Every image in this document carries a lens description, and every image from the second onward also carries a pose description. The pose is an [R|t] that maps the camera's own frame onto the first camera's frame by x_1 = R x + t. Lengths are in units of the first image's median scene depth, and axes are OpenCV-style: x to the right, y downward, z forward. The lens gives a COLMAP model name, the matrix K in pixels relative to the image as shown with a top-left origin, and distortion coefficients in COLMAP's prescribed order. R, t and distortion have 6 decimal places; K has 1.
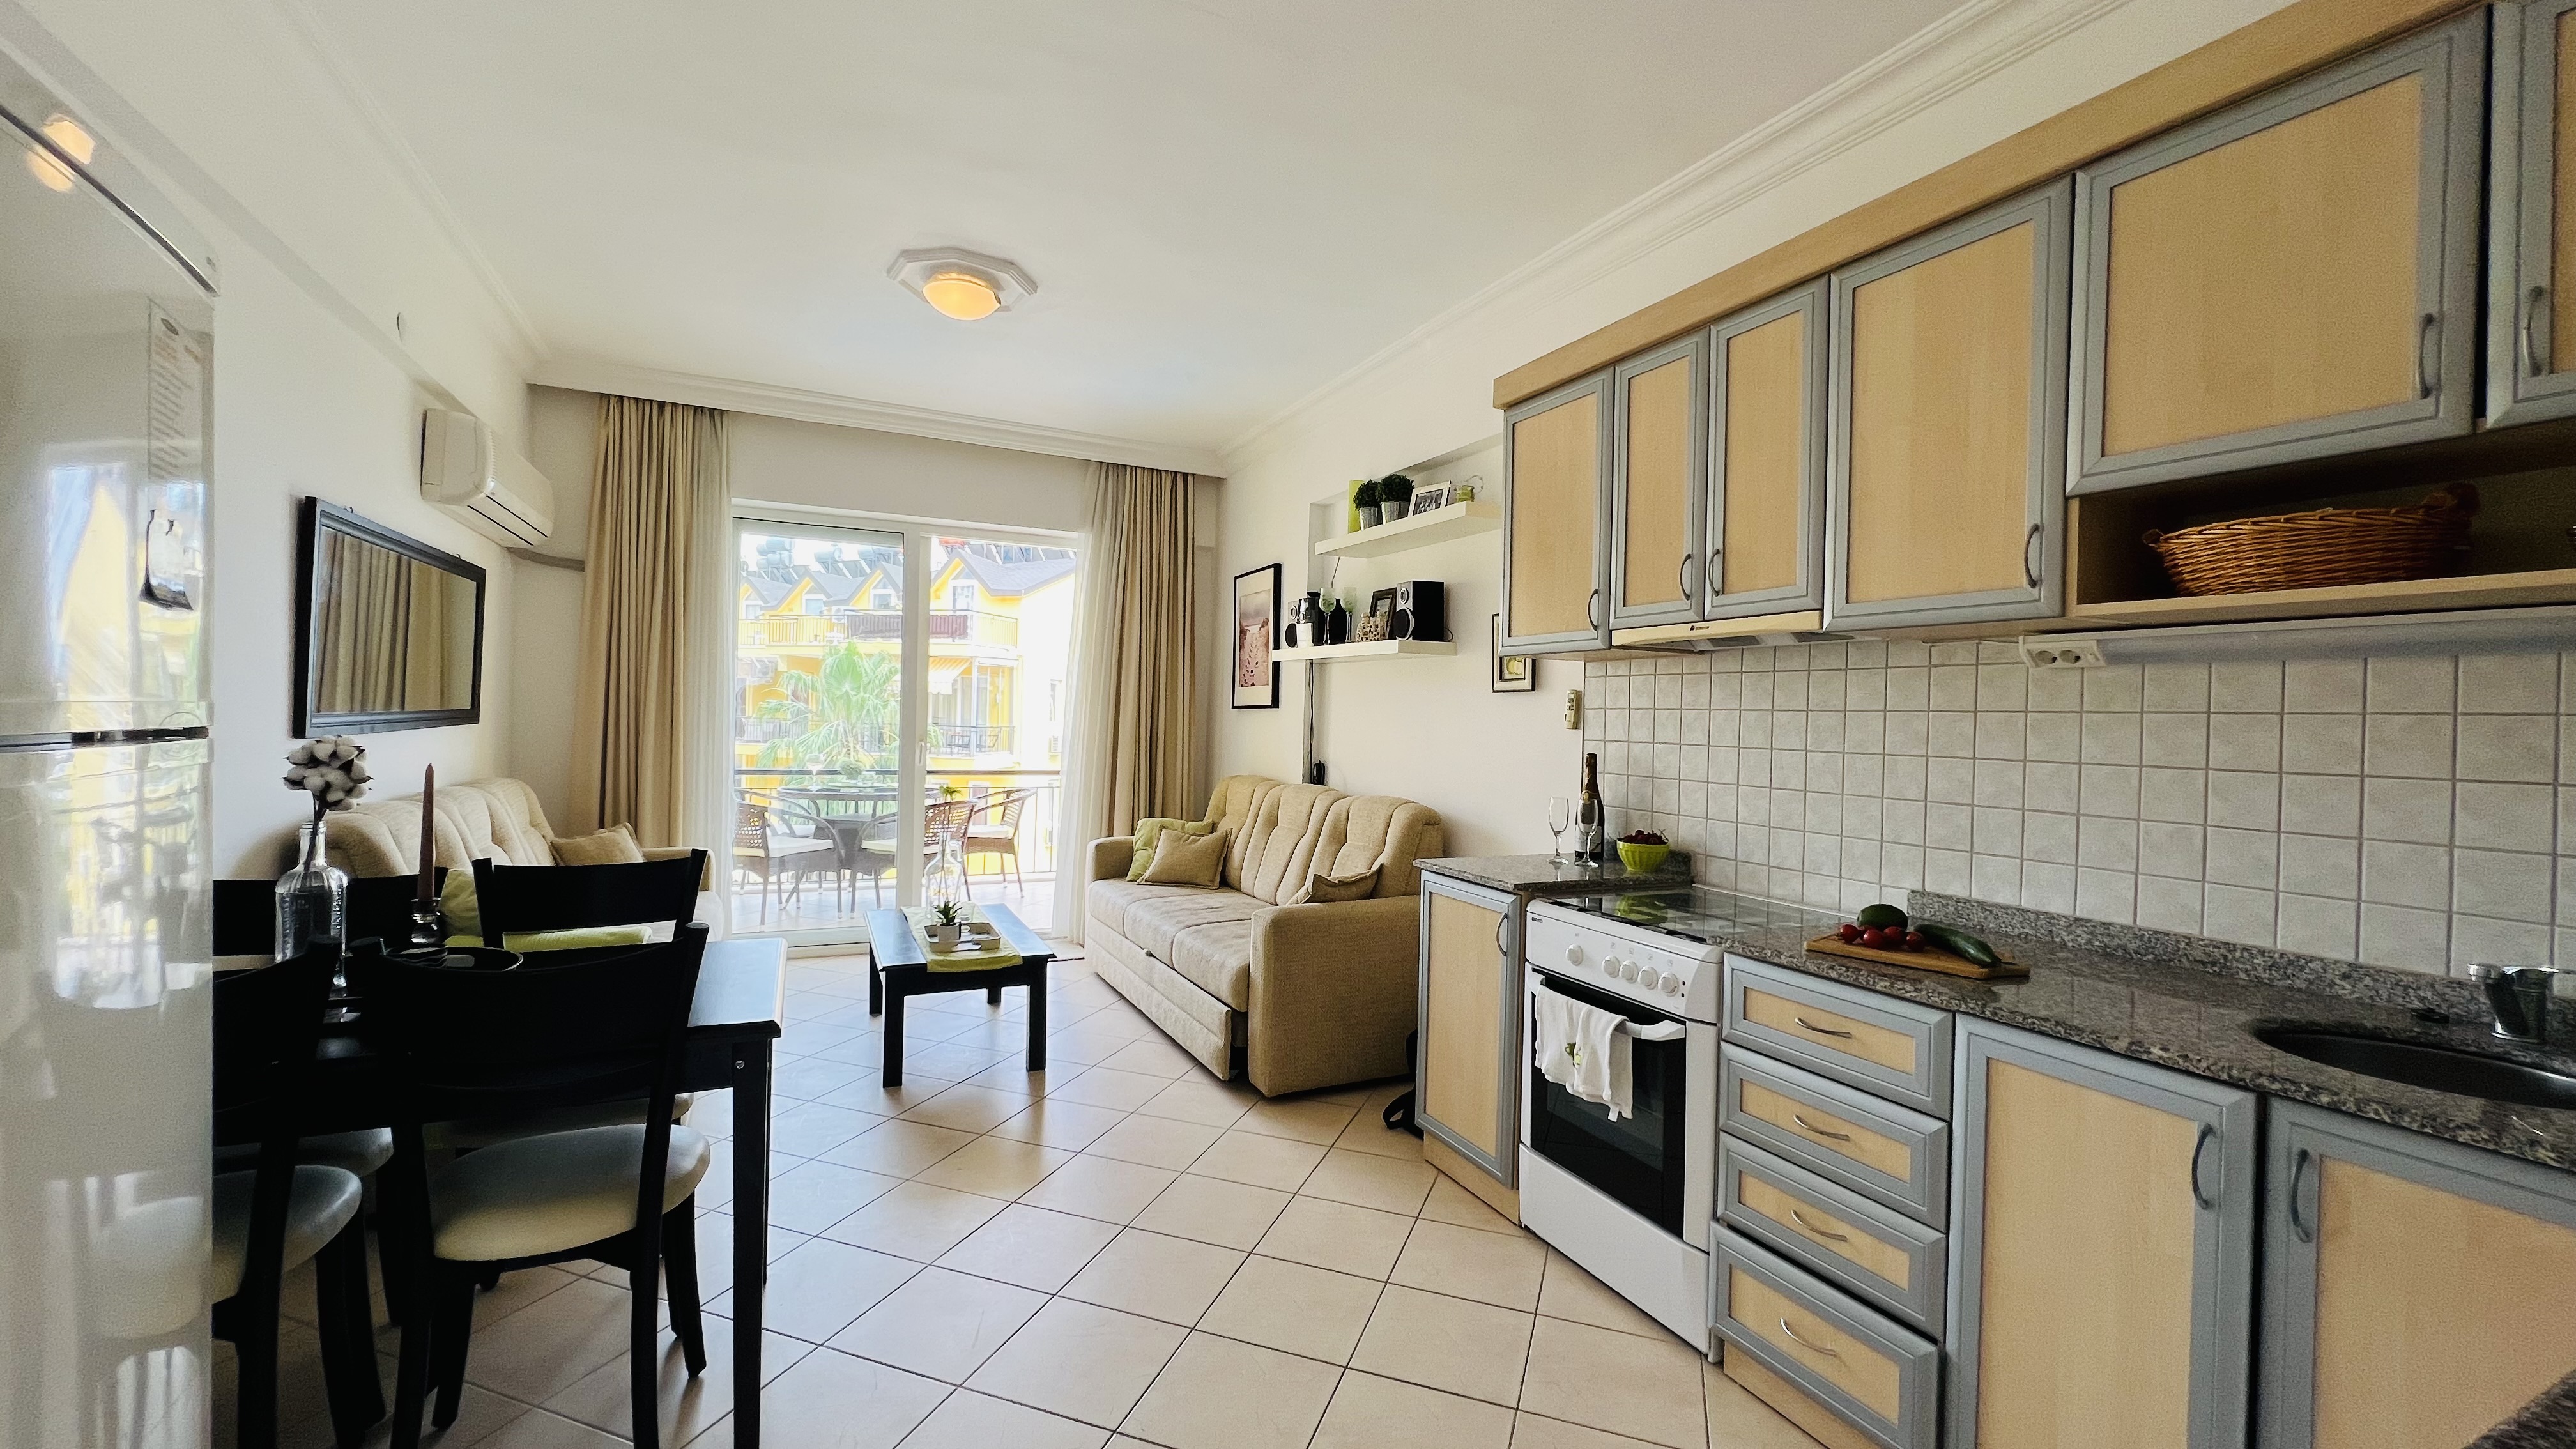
lens RADIAL K [[1019.4, 0, 1285.8], [0, 1019.4, 719.0], [0, 0, 1]] dist [-0.000907, -0.000048]
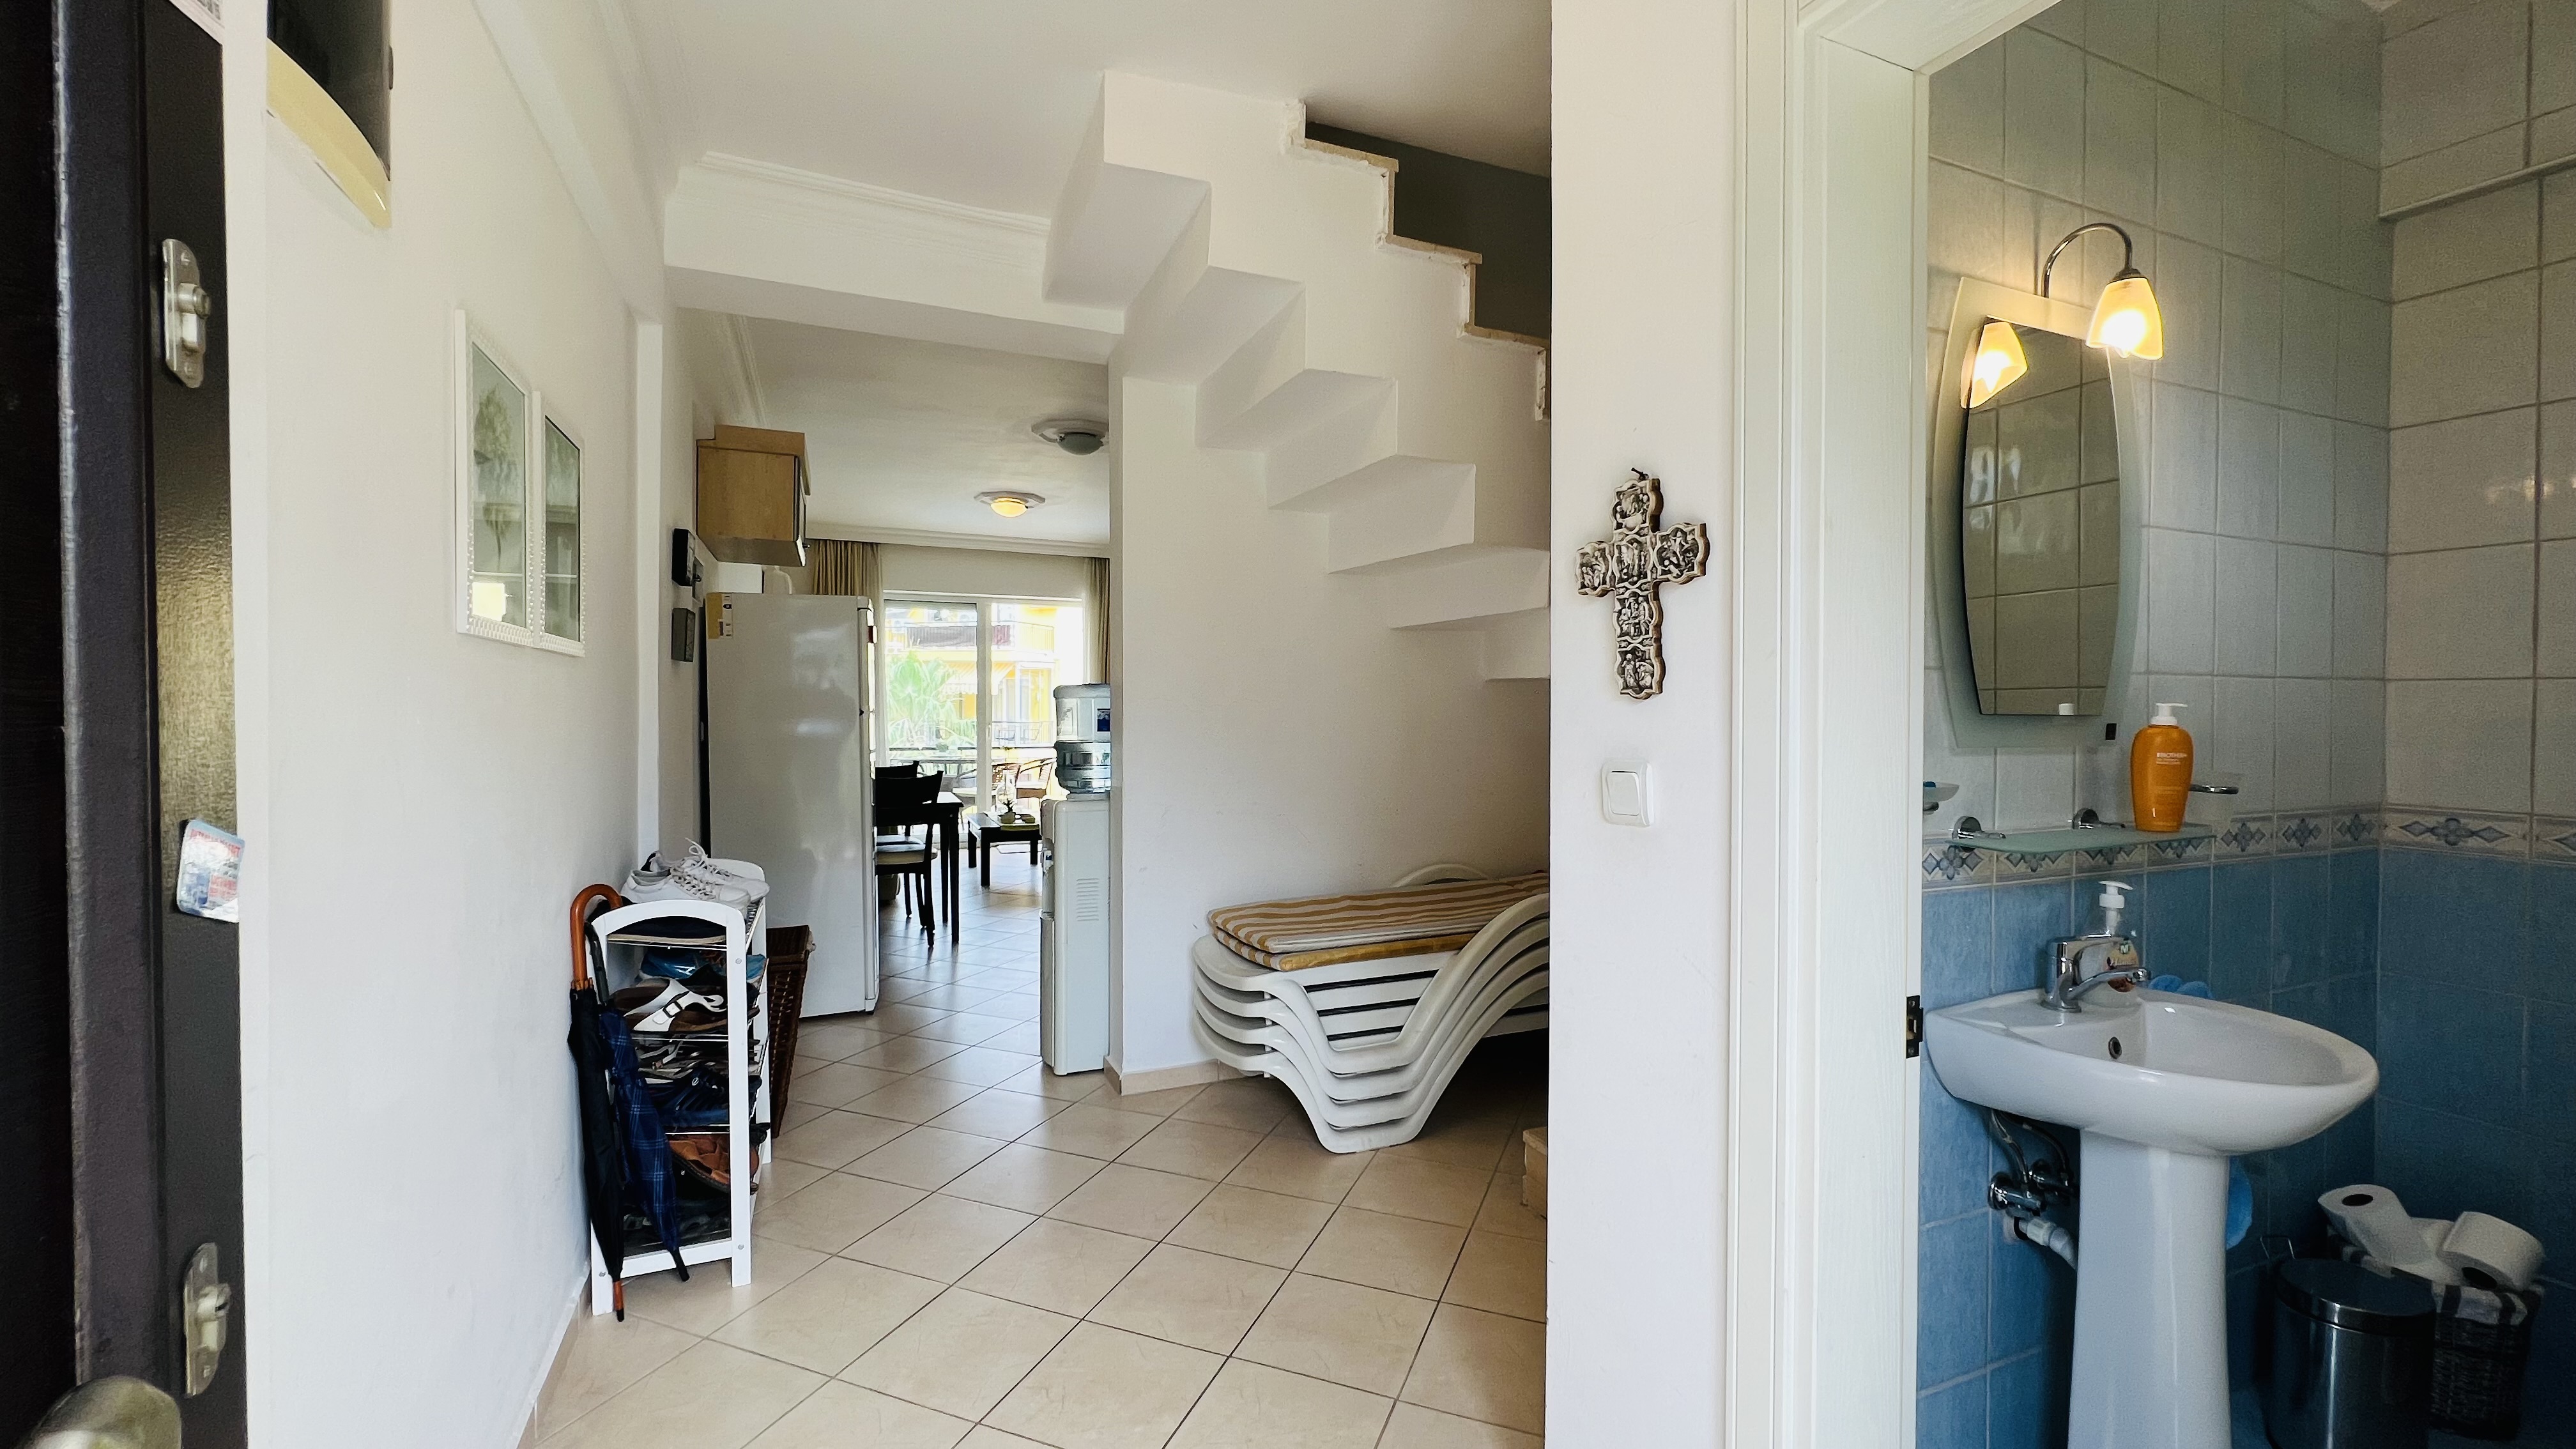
lens RADIAL K [[1029.3, 0, 1280.4], [0, 1029.3, 718.0], [0, 0, 1]] dist [-0.001471, 0.000489]
pose [[0.998536, -0.027180, -0.046767, 0.208003], [0.027604, 0.999583, 0.008433, 0.009018], [0.046518, -0.009711, 0.998870, -0.696146]]
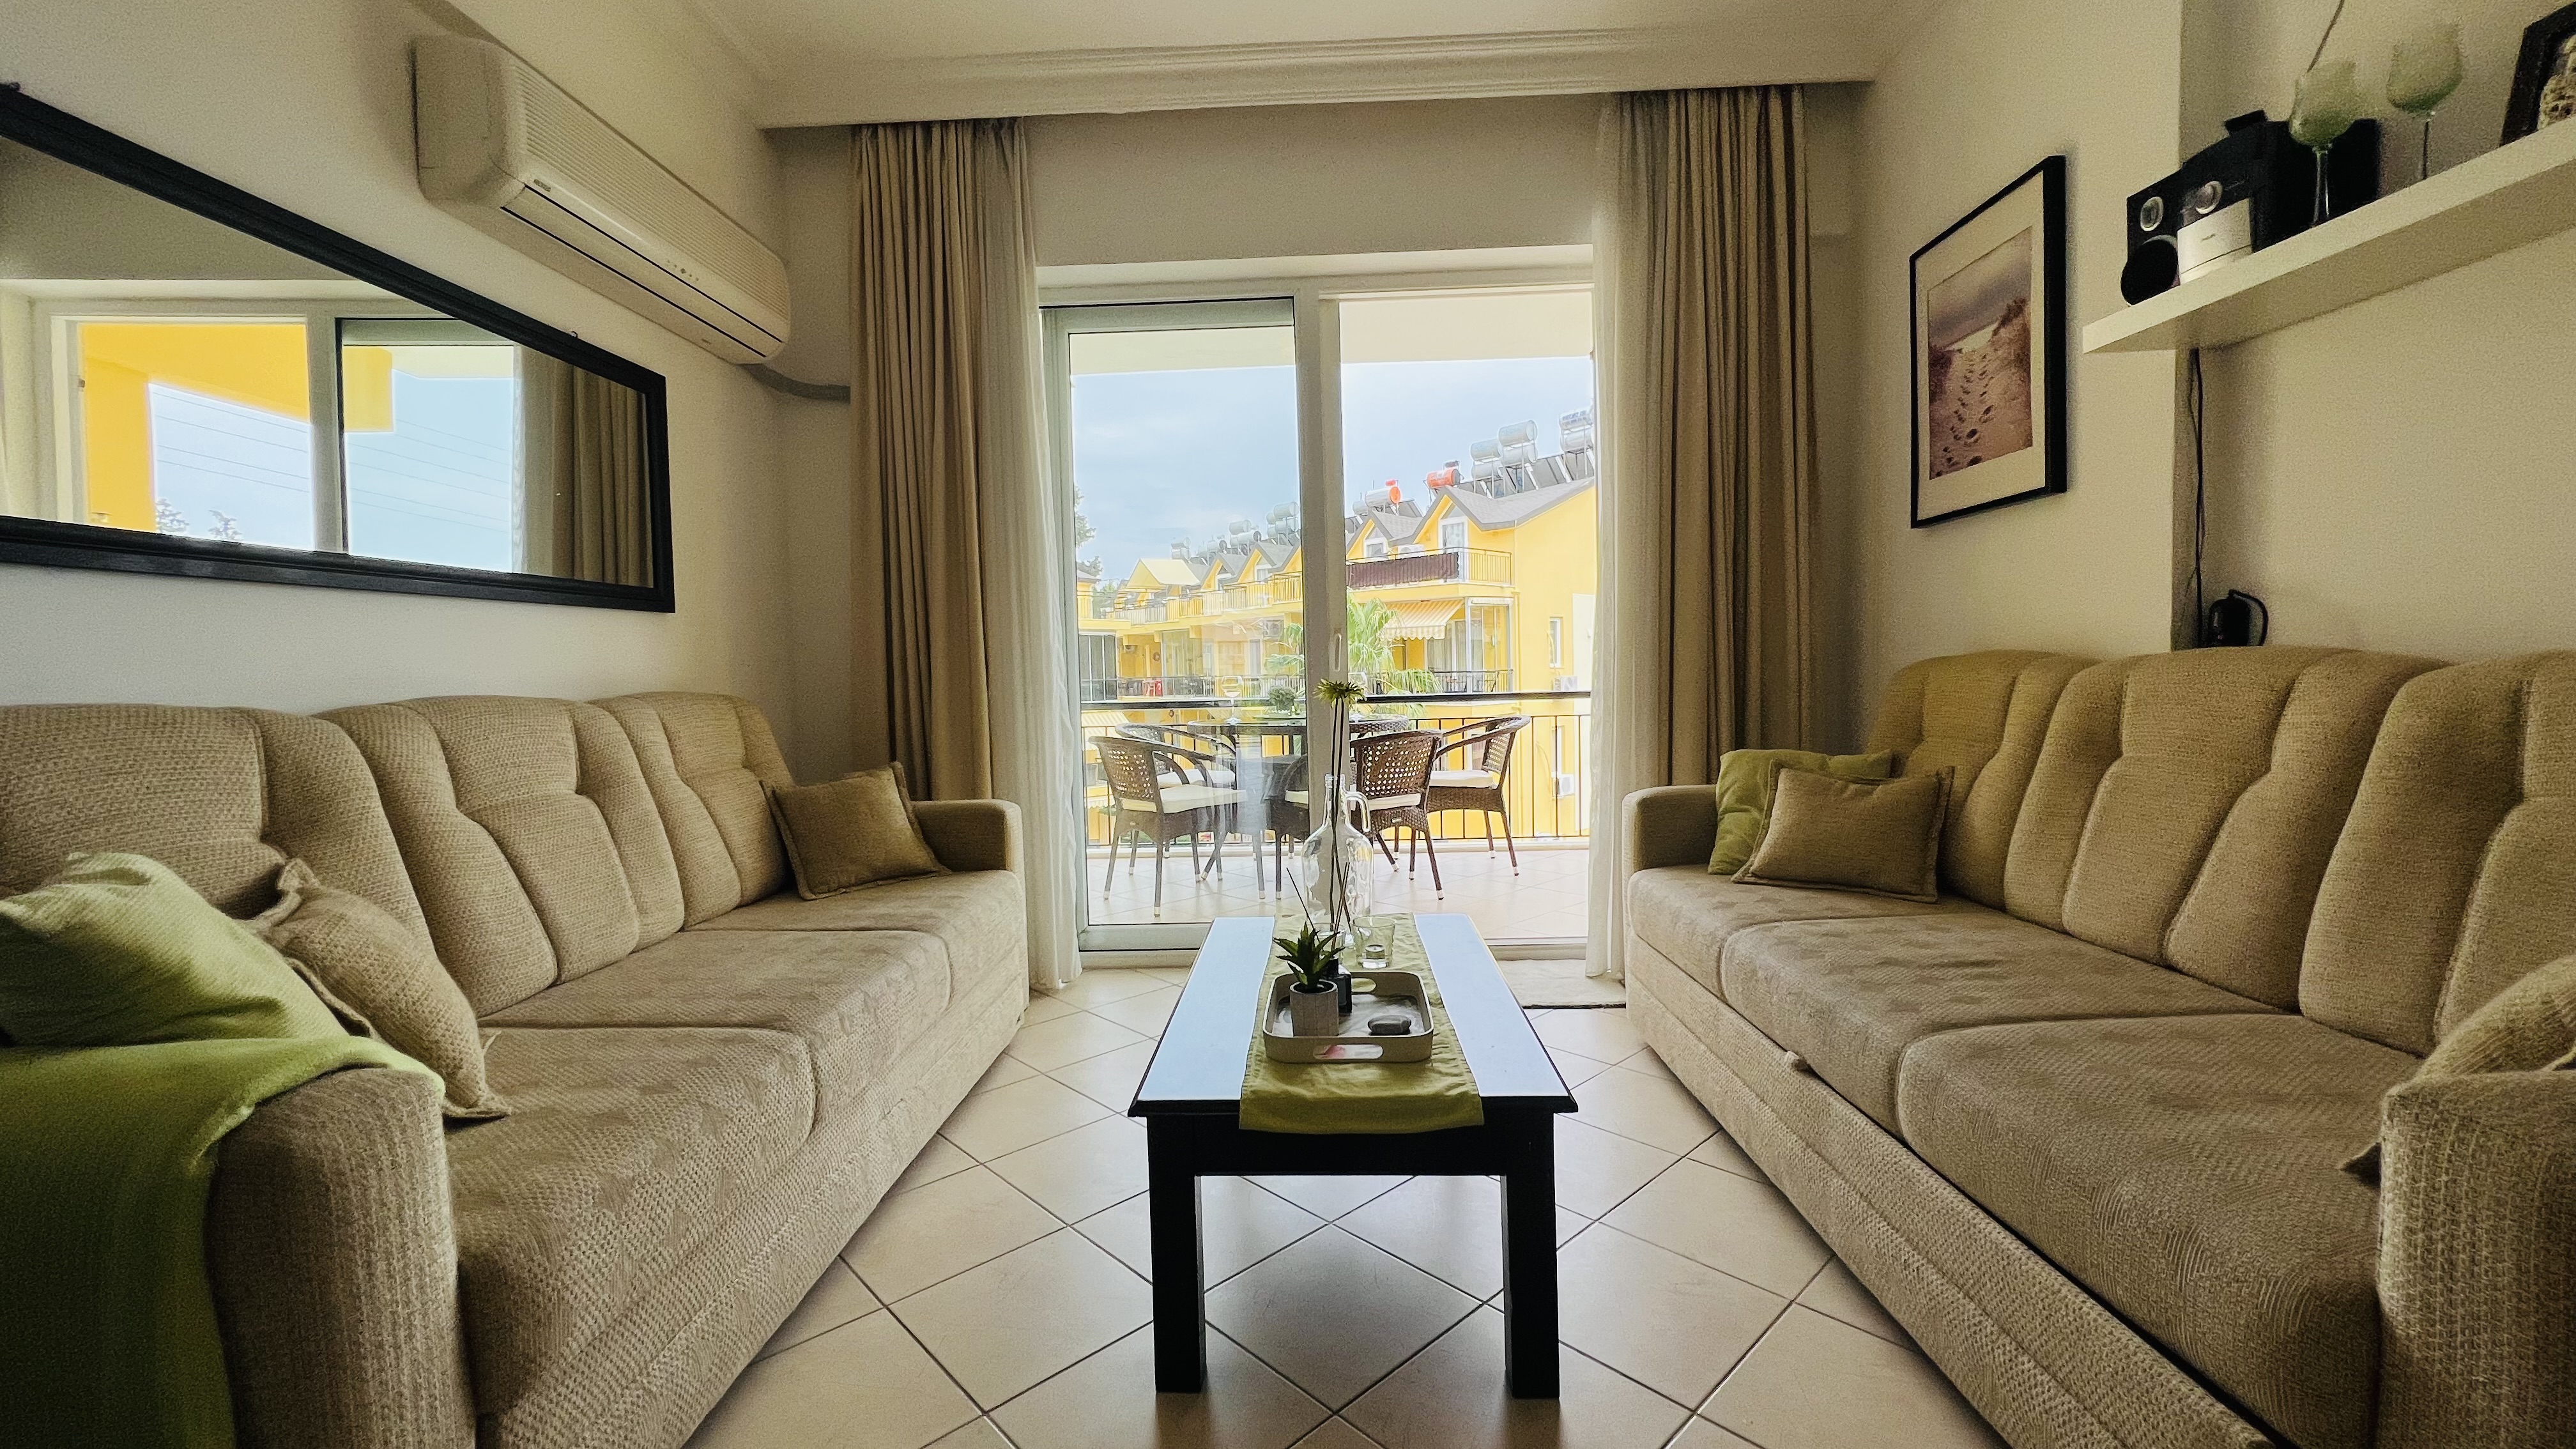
lens RADIAL K [[1019.4, 0, 1285.8], [0, 1019.4, 719.0], [0, 0, 1]] dist [-0.000907, -0.000048]
pose [[0.884490, -0.030197, -0.465582, -0.098681], [0.051745, 0.998096, 0.033566, 0.052623], [0.463682, -0.053781, 0.884368, 0.436682]]
